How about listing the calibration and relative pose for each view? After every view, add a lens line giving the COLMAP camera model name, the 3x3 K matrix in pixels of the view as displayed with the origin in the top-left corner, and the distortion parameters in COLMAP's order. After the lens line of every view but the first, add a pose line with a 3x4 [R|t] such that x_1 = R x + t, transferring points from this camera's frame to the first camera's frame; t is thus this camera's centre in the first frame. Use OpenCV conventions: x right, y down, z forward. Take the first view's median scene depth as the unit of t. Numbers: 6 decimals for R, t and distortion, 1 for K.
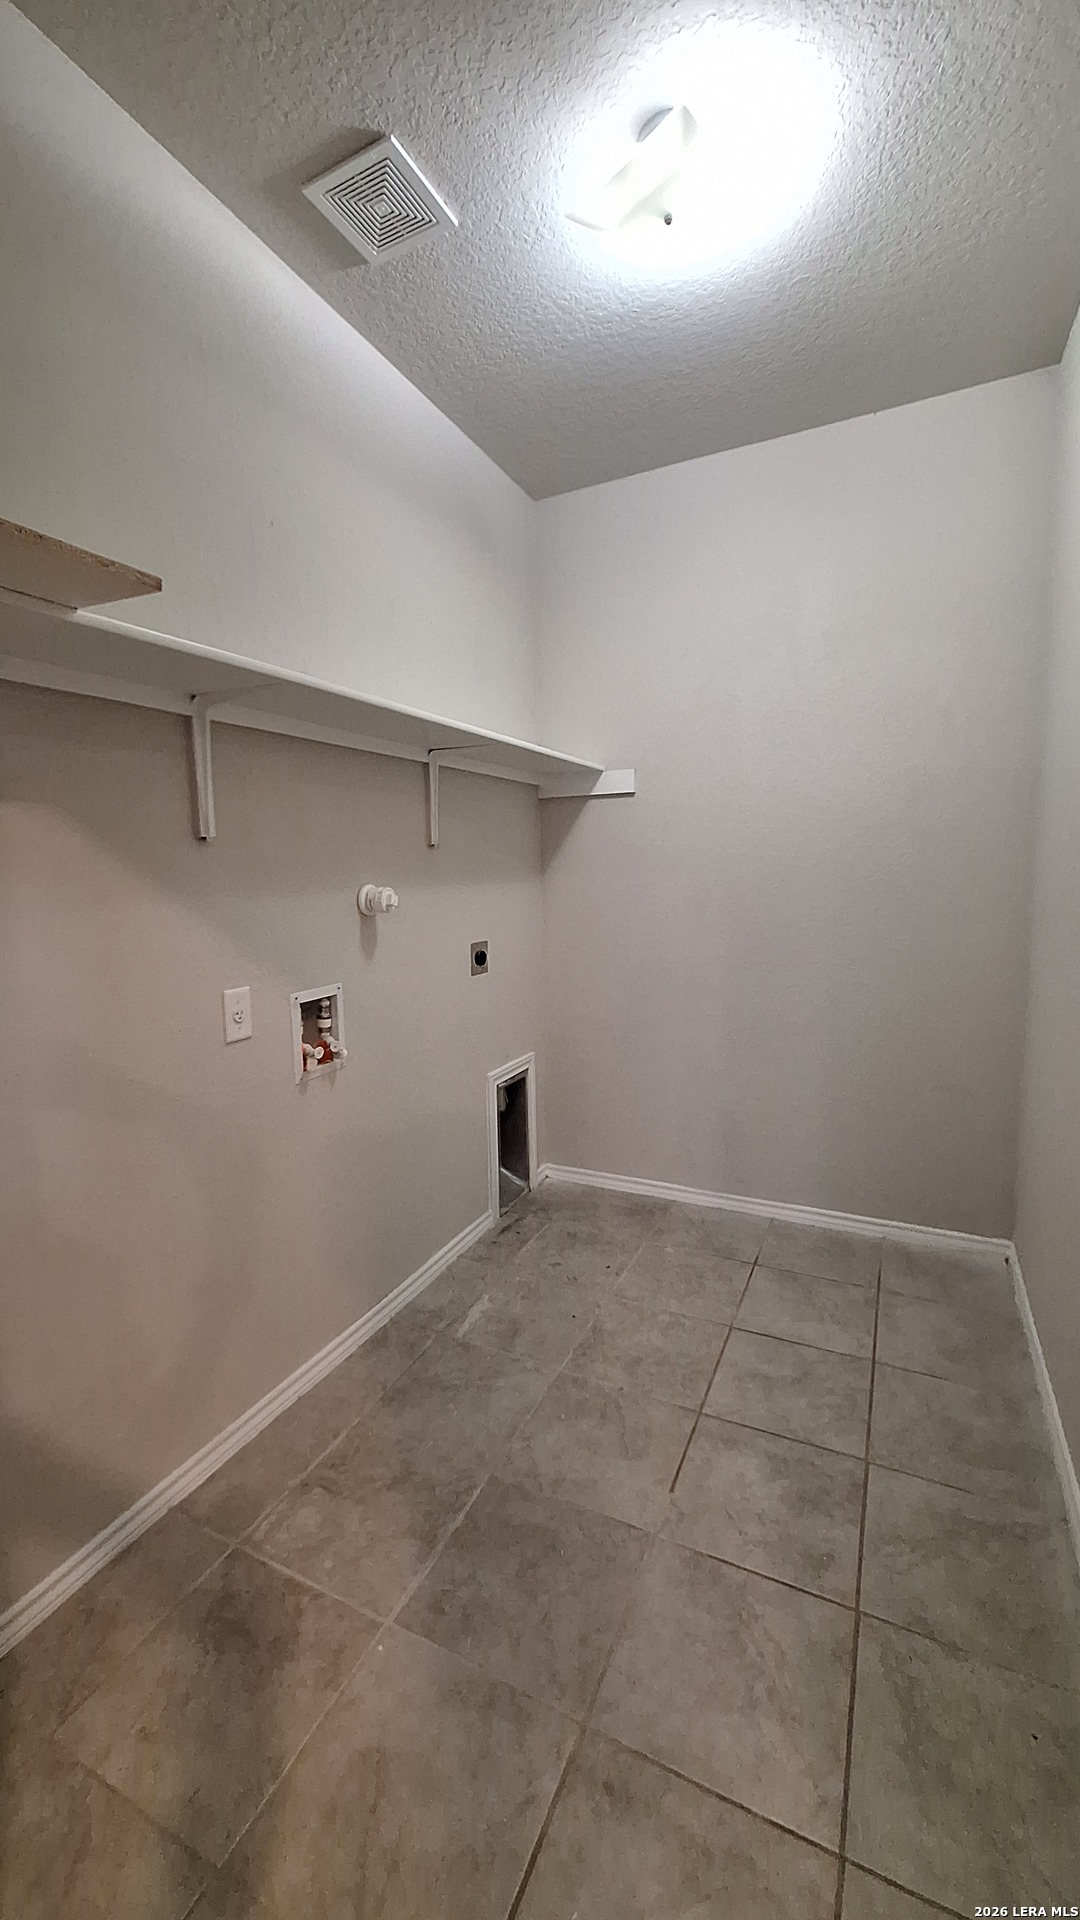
lens RADIAL K [[750.2, 0, 540.6], [0, 750.2, 961.5], [0, 0, 1]] dist [0.002753, 0.000162]
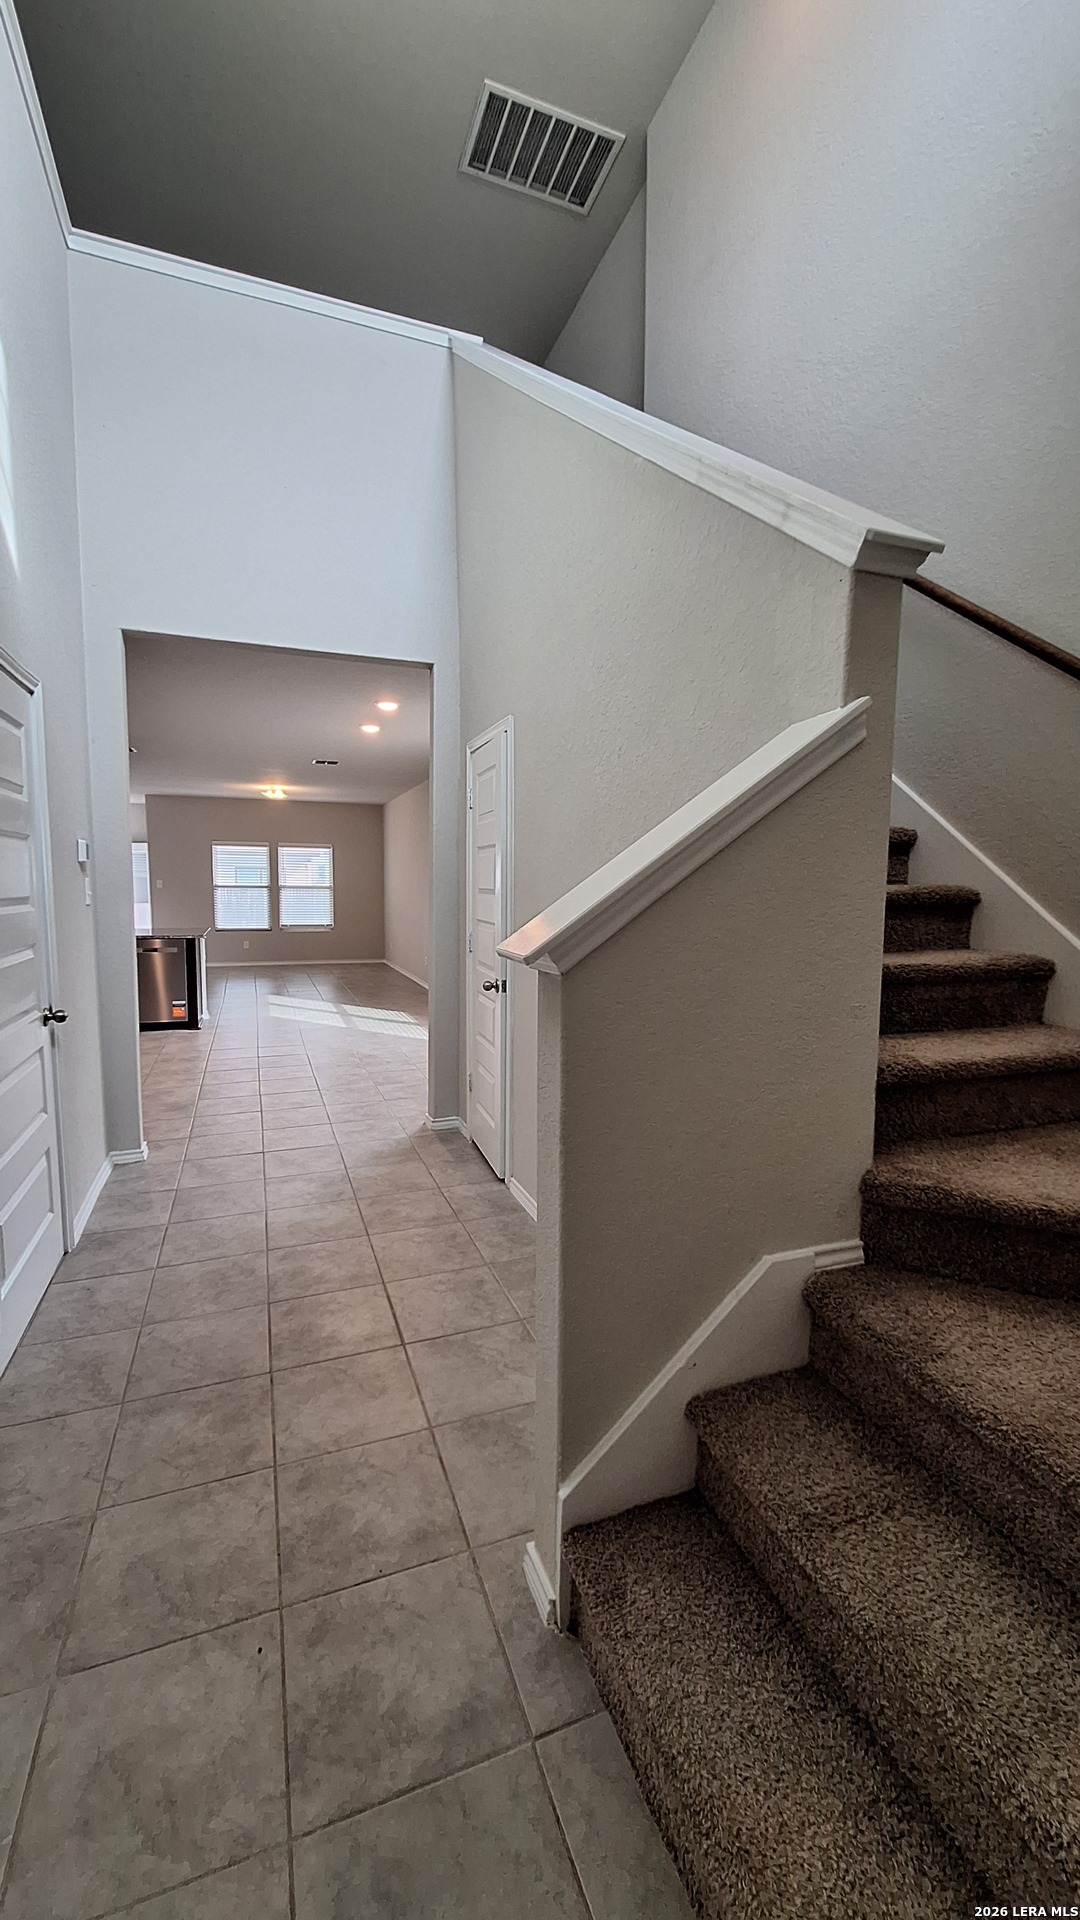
lens RADIAL K [[750.2, 0, 539.2], [0, 750.2, 960.7], [0, 0, 1]] dist [0.002753, 0.000162]
pose [[-0.683932, 0.072819, -0.725903, 0.823416], [-0.104746, 0.974896, 0.196486, -0.253870], [0.721988, 0.210418, -0.659134, 1.671894]]
